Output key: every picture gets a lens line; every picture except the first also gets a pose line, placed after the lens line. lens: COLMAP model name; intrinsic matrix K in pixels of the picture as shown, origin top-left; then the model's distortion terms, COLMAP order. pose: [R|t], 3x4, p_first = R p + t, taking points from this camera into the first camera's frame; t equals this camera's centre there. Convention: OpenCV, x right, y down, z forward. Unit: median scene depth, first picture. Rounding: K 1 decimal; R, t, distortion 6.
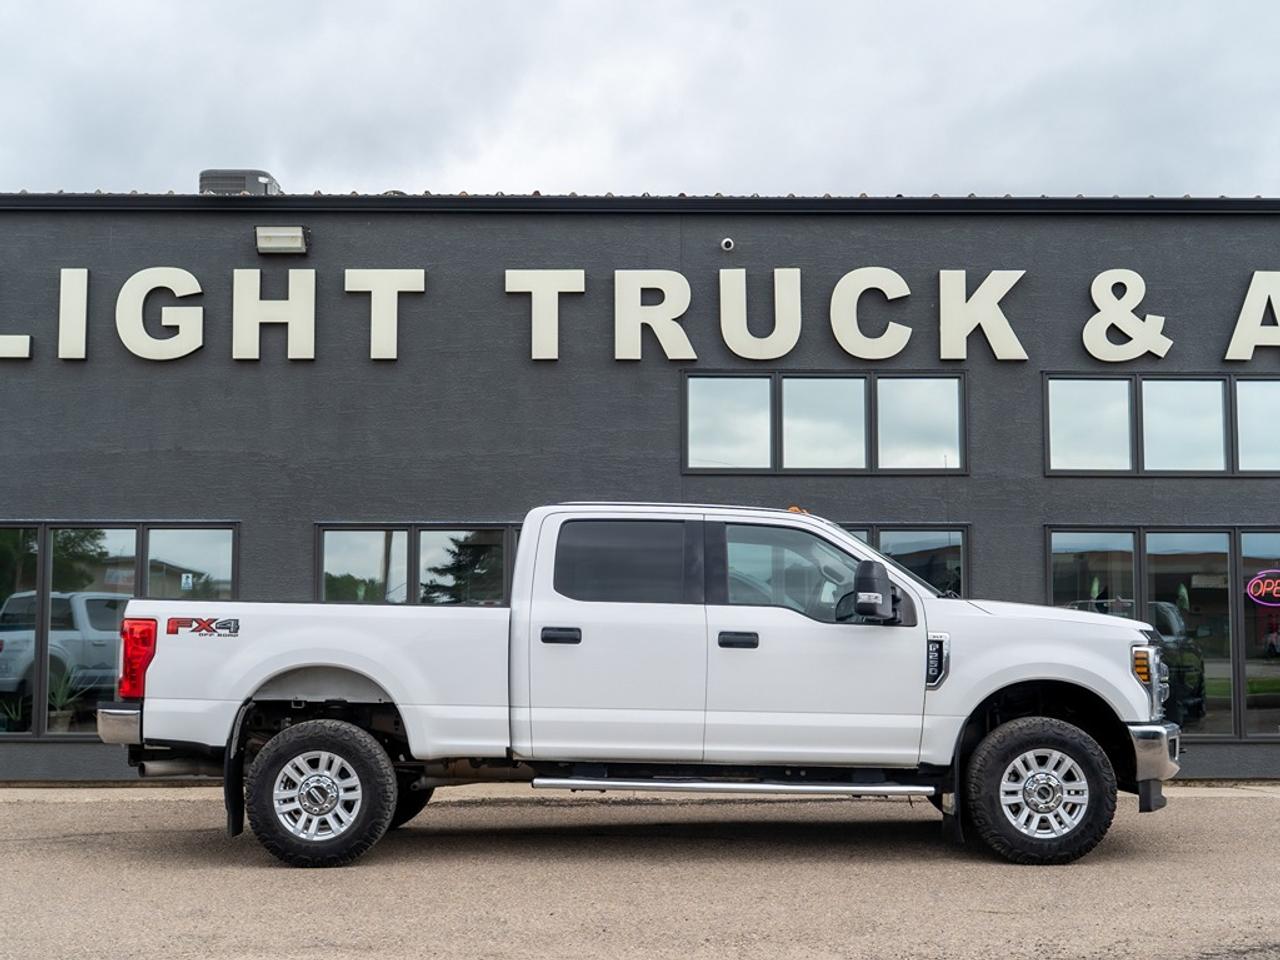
lens RADIAL K [[1513.6, 0, 642.1], [0, 1513.6, 516.9], [0, 0, 1]] dist [-0.009680, 0.003030]
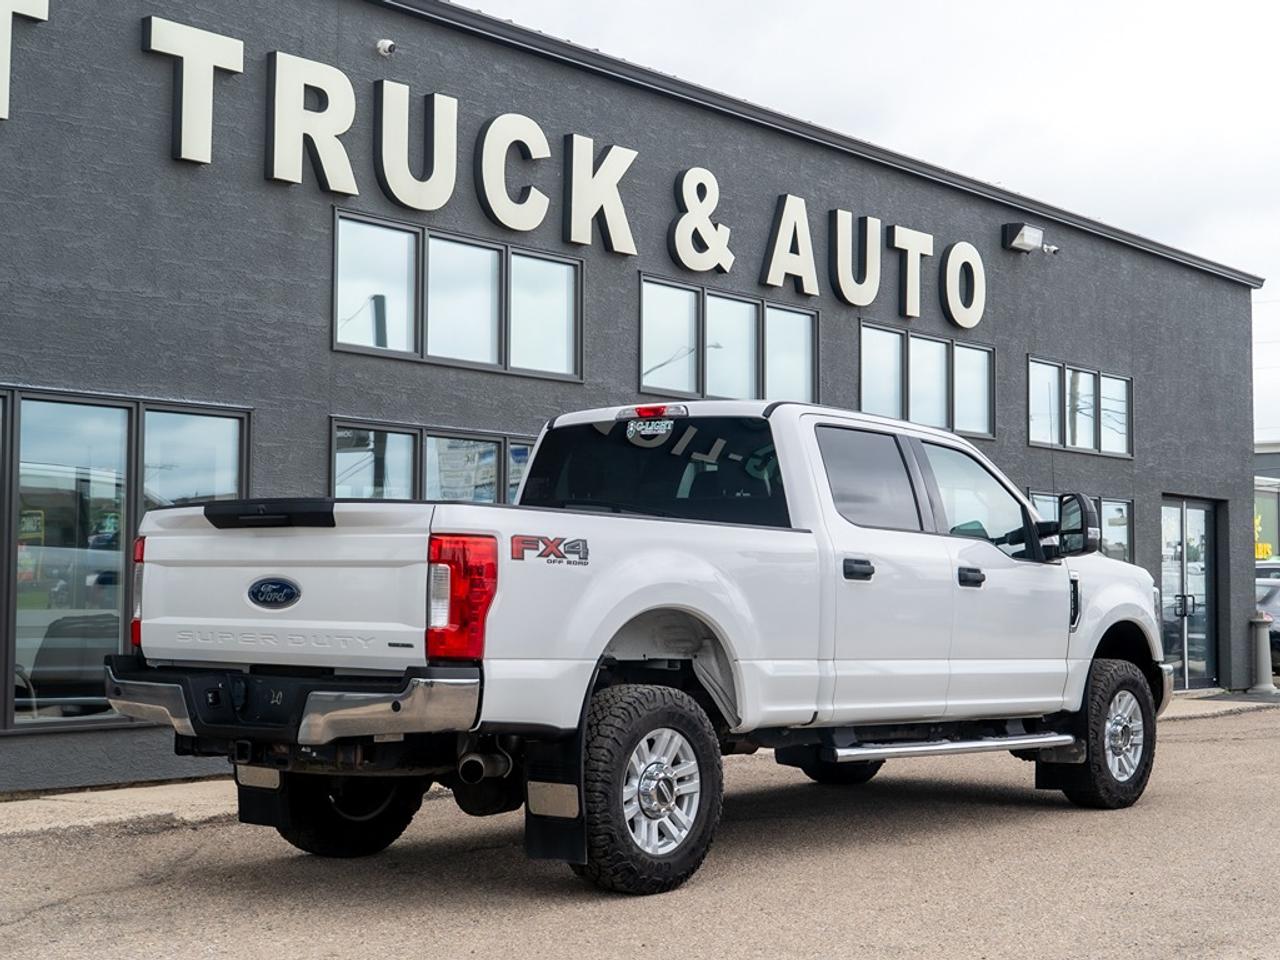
lens RADIAL K [[1979.3, 0, 640.0], [0, 1979.3, 480.0], [0, 0, 1]] dist [-0.017680, 0.075604]
pose [[0.639290, 0.047188, 0.767516, -0.607710], [-0.068759, 0.997625, -0.004063, 0.028033], [-0.765885, -0.050176, 0.641016, 0.271421]]
